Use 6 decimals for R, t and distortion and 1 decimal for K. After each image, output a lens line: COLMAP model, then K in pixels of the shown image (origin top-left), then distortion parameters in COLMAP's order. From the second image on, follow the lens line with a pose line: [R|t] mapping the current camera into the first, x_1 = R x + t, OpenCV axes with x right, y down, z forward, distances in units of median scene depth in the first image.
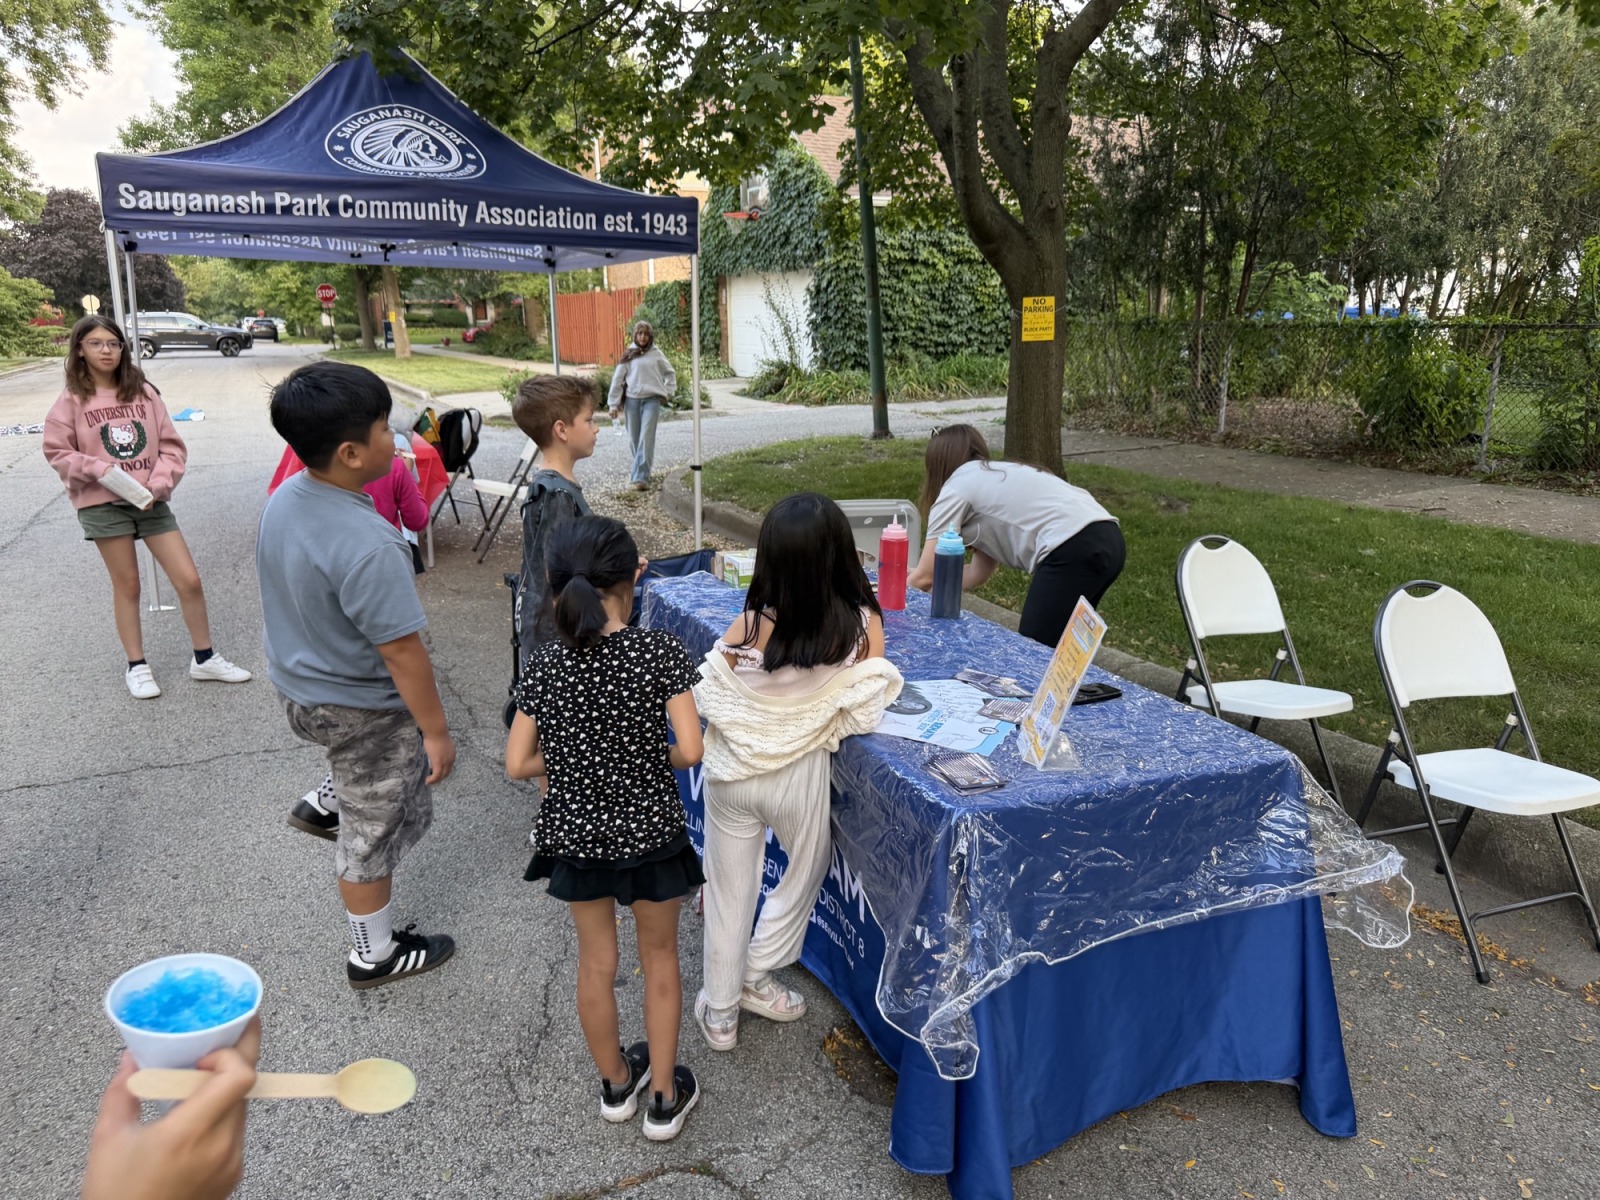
lens RADIAL K [[1137.1, 0, 795.2], [0, 1137.1, 614.3], [0, 0, 1]] dist [0.006156, -0.001104]
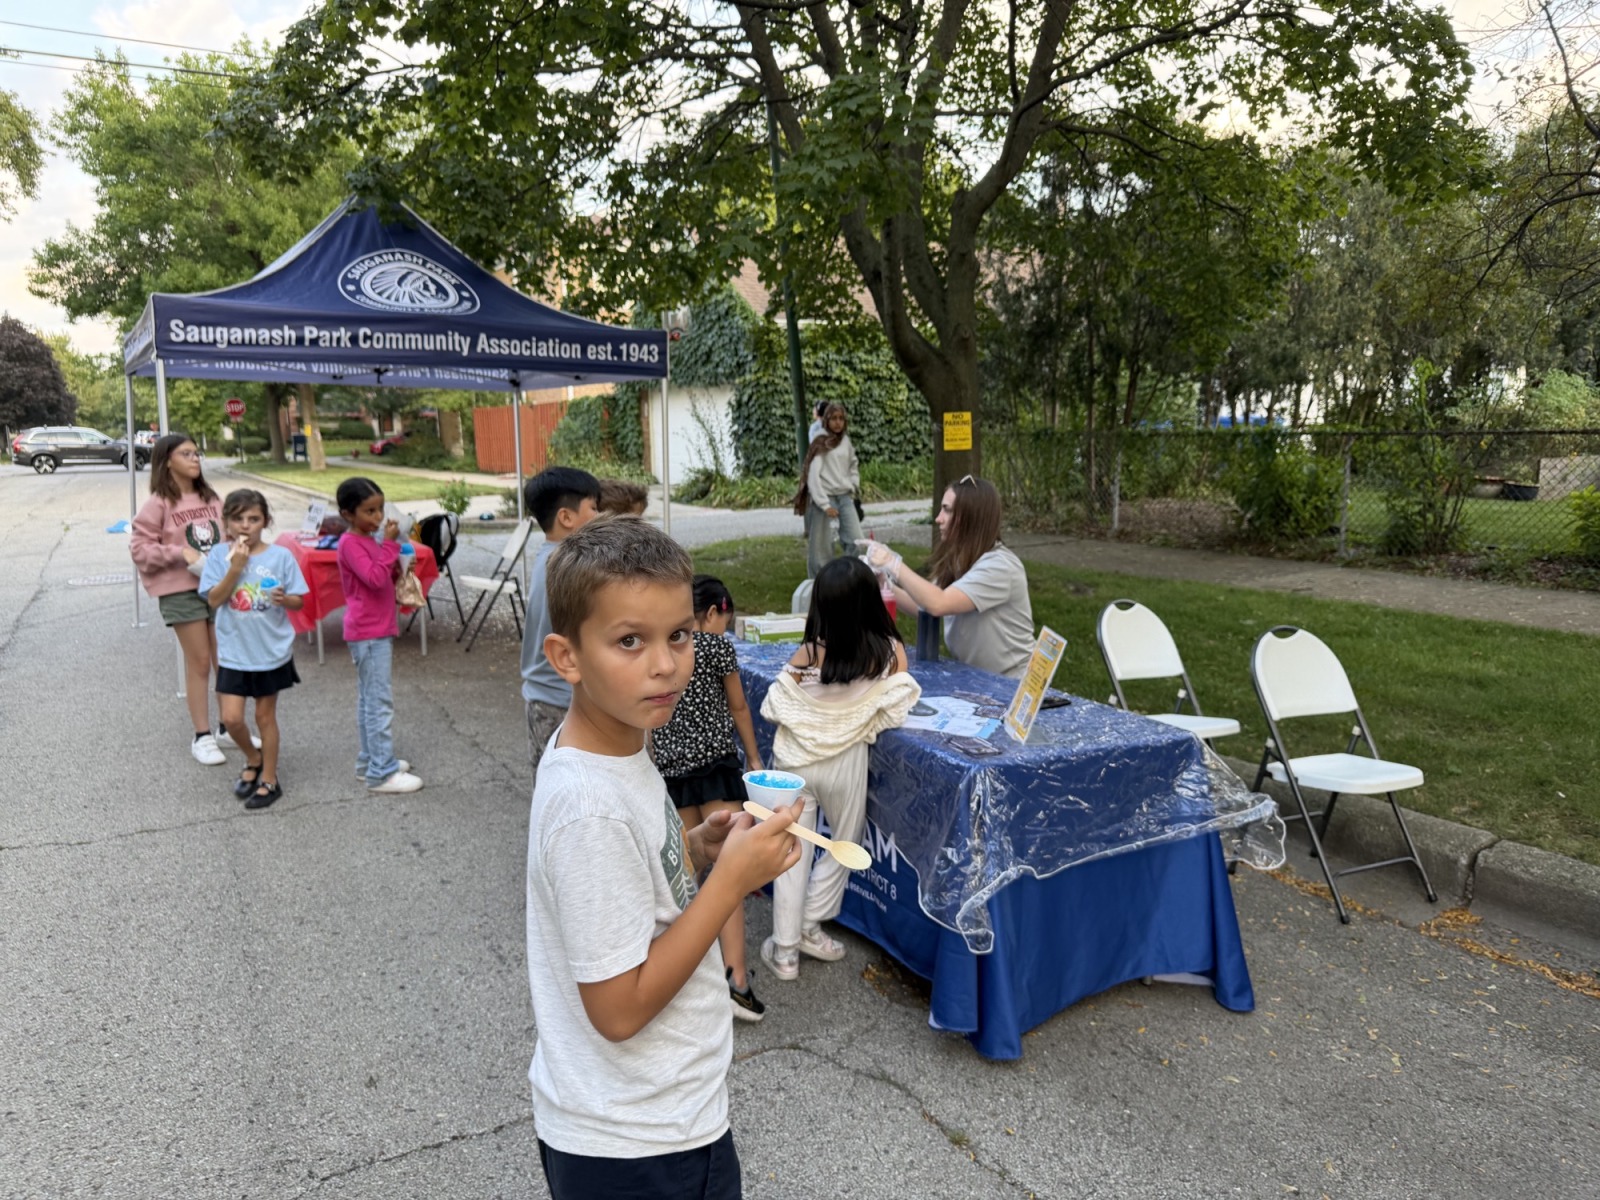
lens RADIAL K [[1135.1, 0, 786.8], [0, 1135.1, 613.5], [0, 0, 1]] dist [0.039334, -0.050963]
pose [[0.996936, -0.018775, 0.075940, -0.045497], [0.025784, 0.995390, -0.092384, 0.023488], [-0.073856, 0.094059, 0.992823, -0.100560]]
